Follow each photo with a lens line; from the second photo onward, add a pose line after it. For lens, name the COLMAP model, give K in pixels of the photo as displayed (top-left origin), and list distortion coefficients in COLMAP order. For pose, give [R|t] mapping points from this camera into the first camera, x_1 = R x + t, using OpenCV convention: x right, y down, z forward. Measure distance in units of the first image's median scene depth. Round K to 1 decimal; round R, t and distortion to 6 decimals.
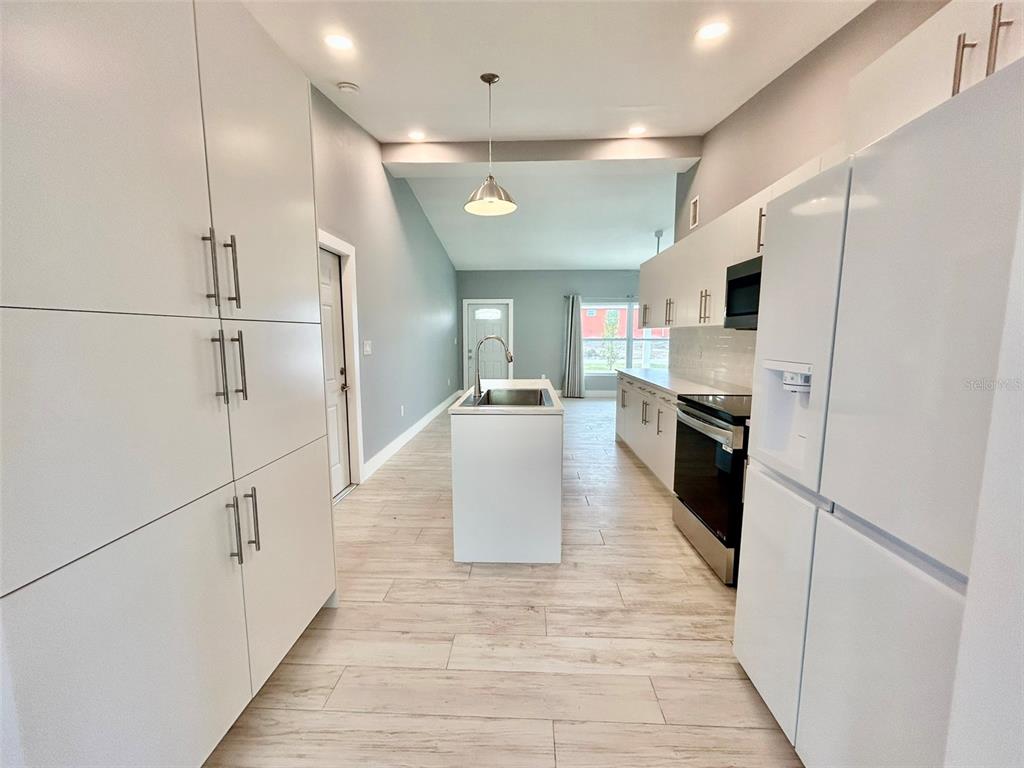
lens RADIAL K [[413.2, 0, 509.0], [0, 413.2, 380.6], [0, 0, 1]] dist [0.001242, -0.000329]
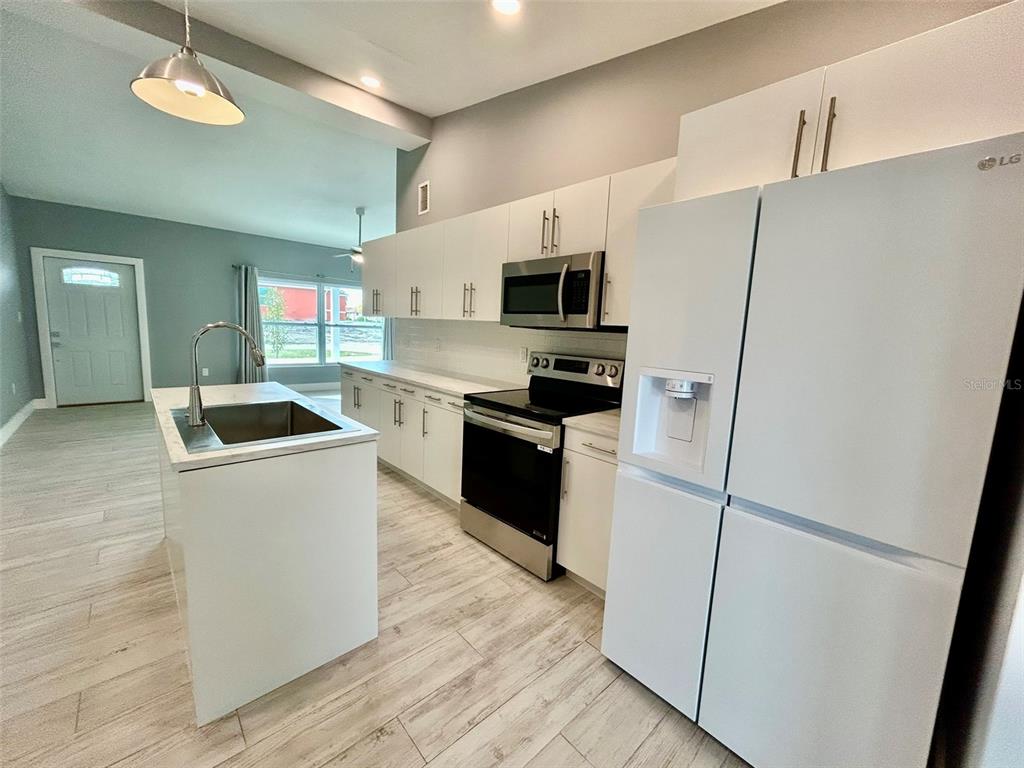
lens RADIAL K [[413.2, 0, 507.9], [0, 413.2, 382.8], [0, 0, 1]] dist [0.001242, -0.000329]
pose [[0.707314, -0.060484, 0.704307, -0.178312], [0.030308, 0.998011, 0.055269, -0.041228], [-0.706249, -0.017746, 0.707741, 0.278272]]
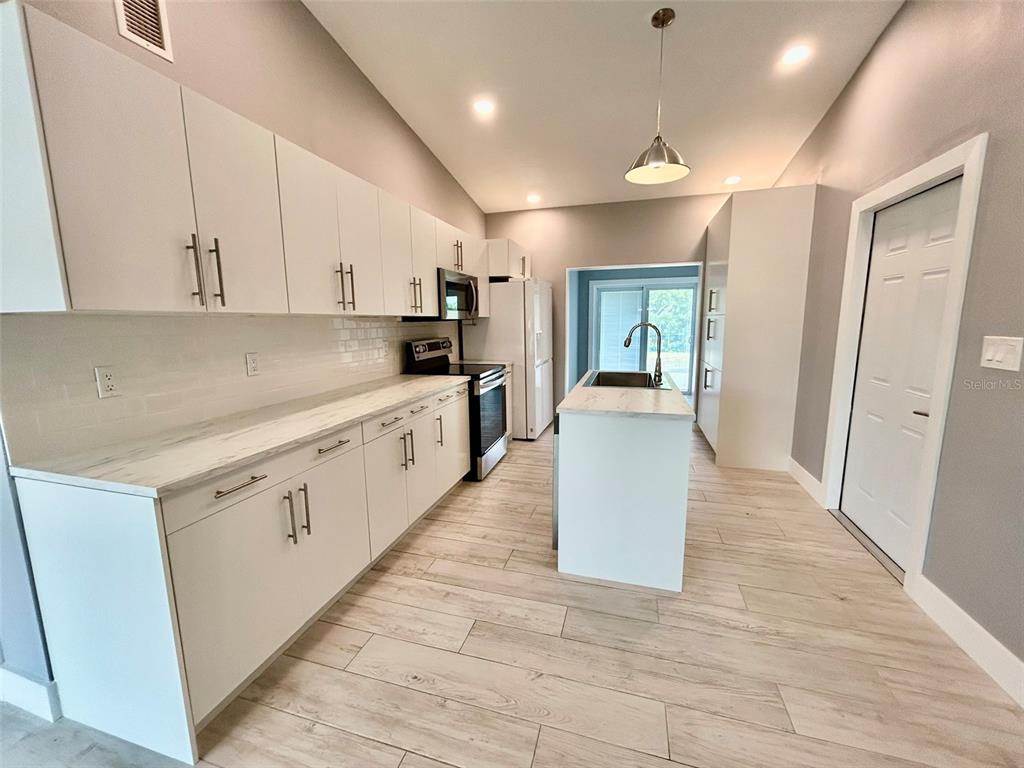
lens RADIAL K [[413.2, 0, 505.3], [0, 413.2, 381.3], [0, 0, 1]] dist [0.001242, -0.000329]
pose [[-0.968376, -0.032100, 0.247422, 0.046118], [0.035729, 0.963626, 0.264857, -0.260178], [-0.246924, 0.265321, -0.932005, 2.115183]]
